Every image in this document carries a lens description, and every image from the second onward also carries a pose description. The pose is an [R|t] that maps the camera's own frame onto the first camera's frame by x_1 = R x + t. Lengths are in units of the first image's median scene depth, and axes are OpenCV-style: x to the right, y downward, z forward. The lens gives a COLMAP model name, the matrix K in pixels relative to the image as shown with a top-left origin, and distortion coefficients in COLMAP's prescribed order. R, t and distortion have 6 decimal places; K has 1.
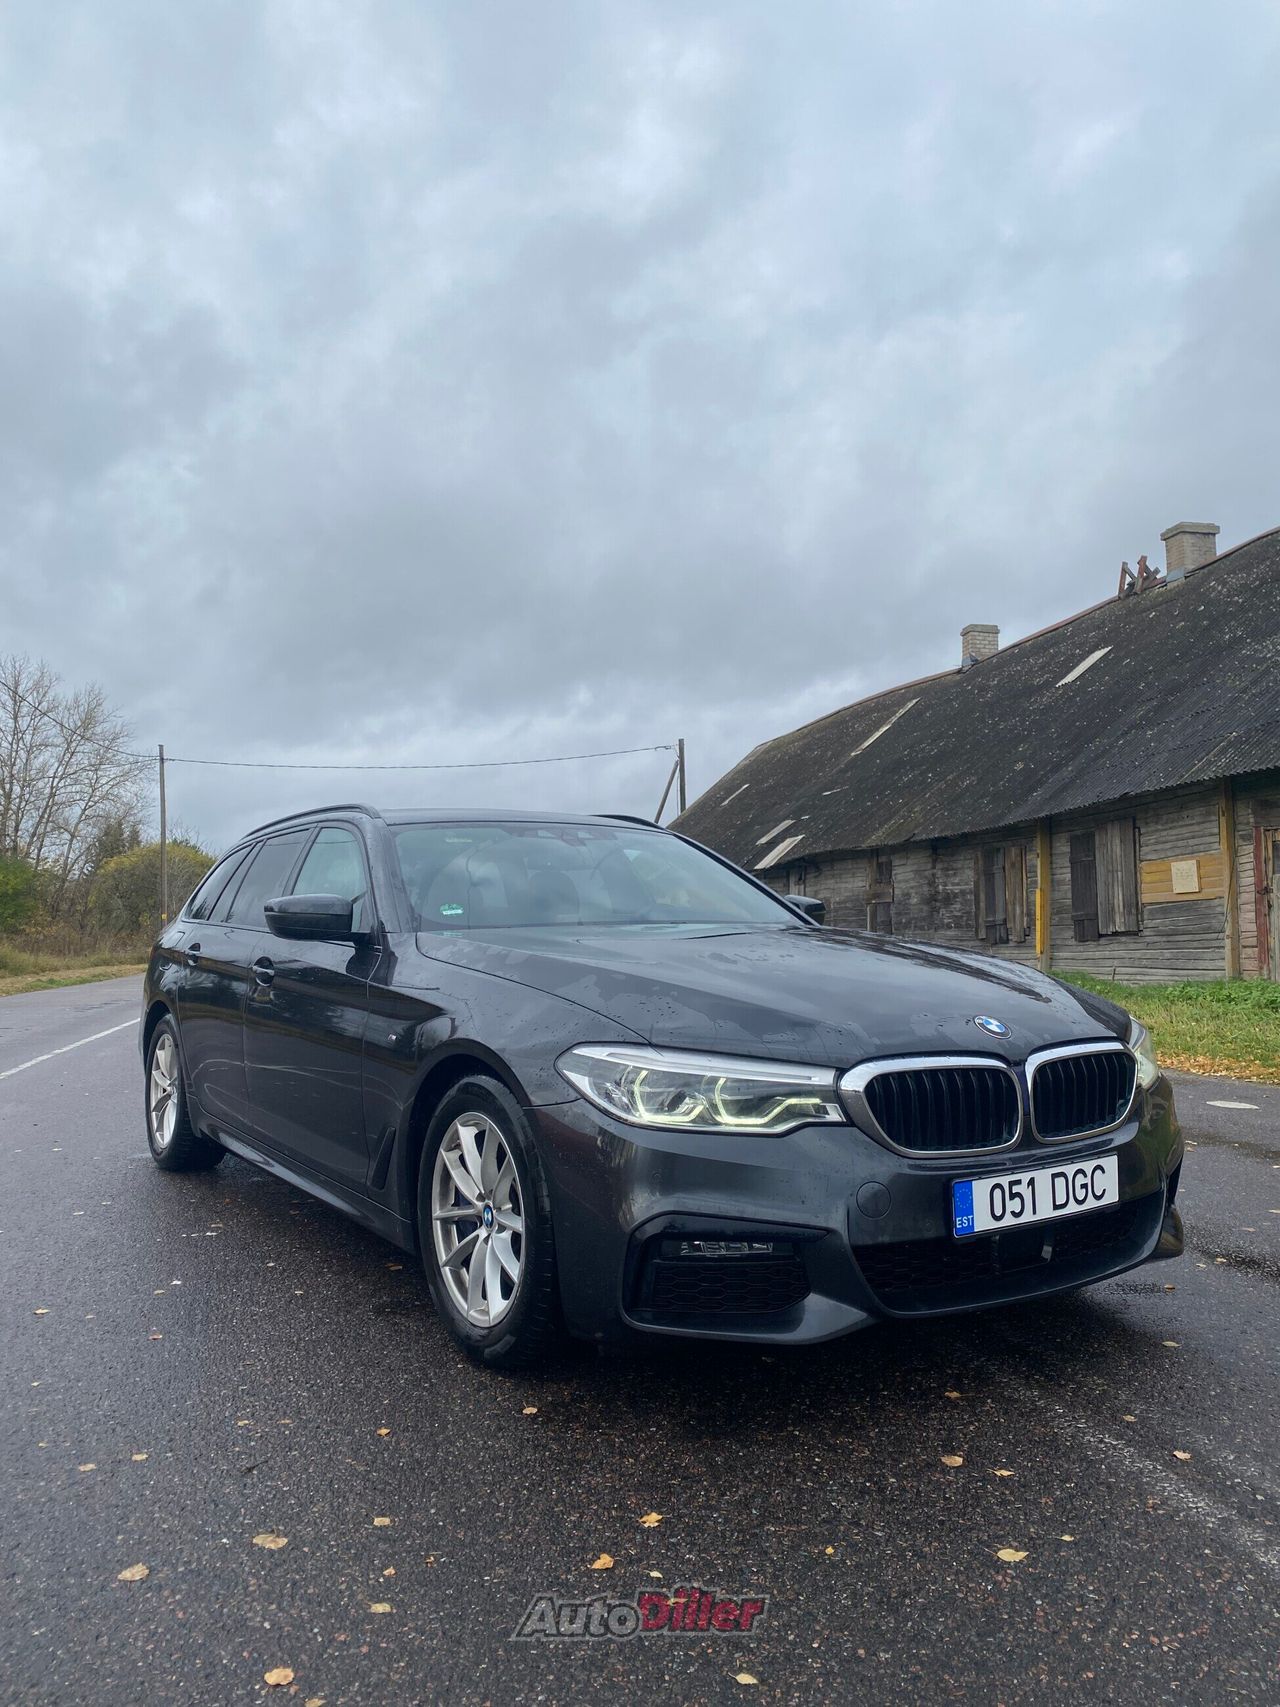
lens RADIAL K [[1283.5, 0, 653.0], [0, 1283.5, 848.5], [0, 0, 1]] dist [0.014447, -0.008457]
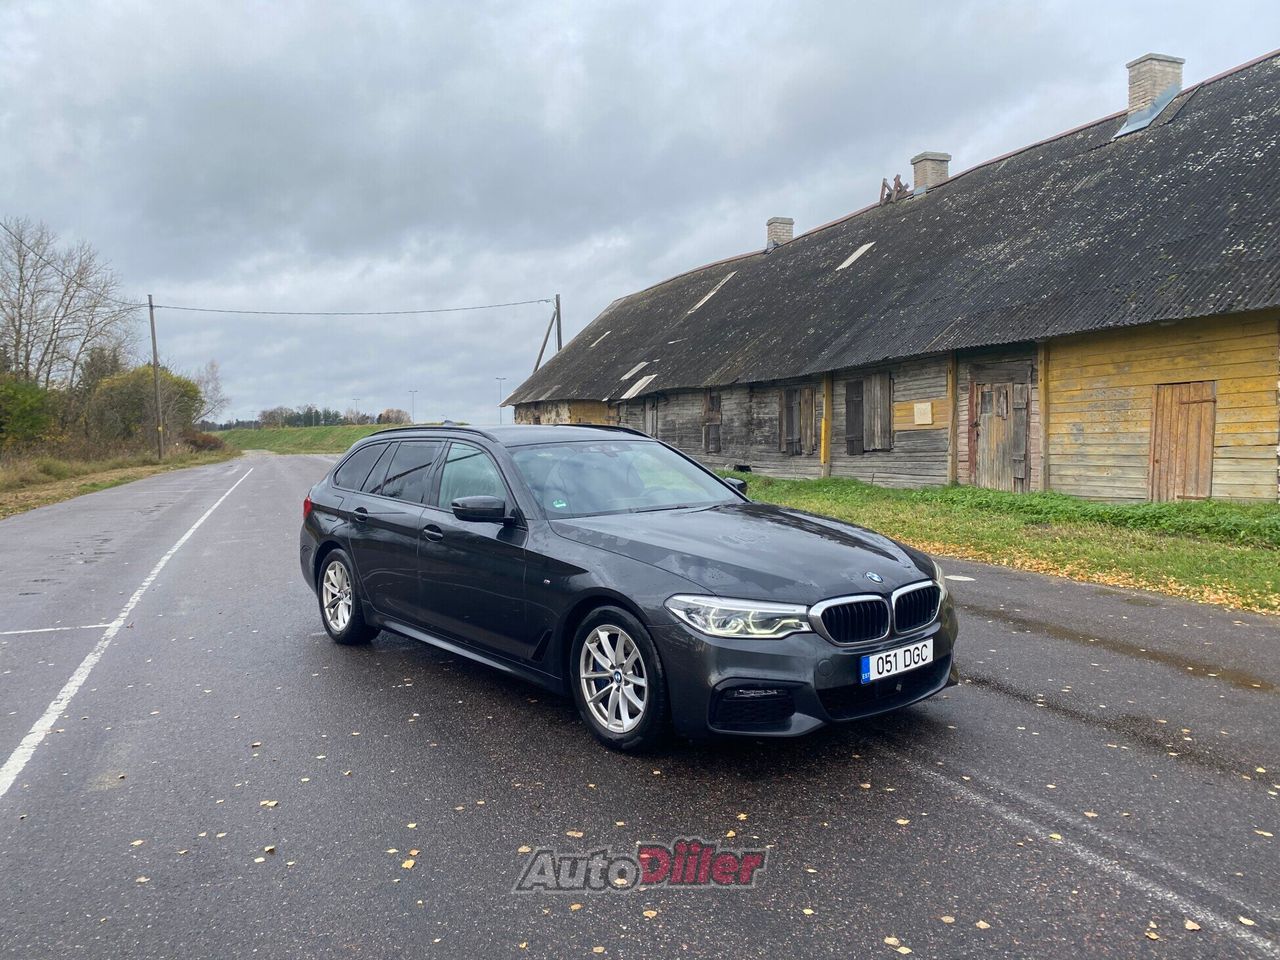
lens RADIAL K [[962.4, 0, 626.8], [0, 962.4, 481.0], [0, 0, 1]] dist [0.014447, -0.008457]
pose [[0.994098, -0.011744, 0.107849, -0.186015], [-0.001101, 0.992980, 0.118281, -0.125084], [-0.108481, -0.117702, 0.987106, -0.276979]]
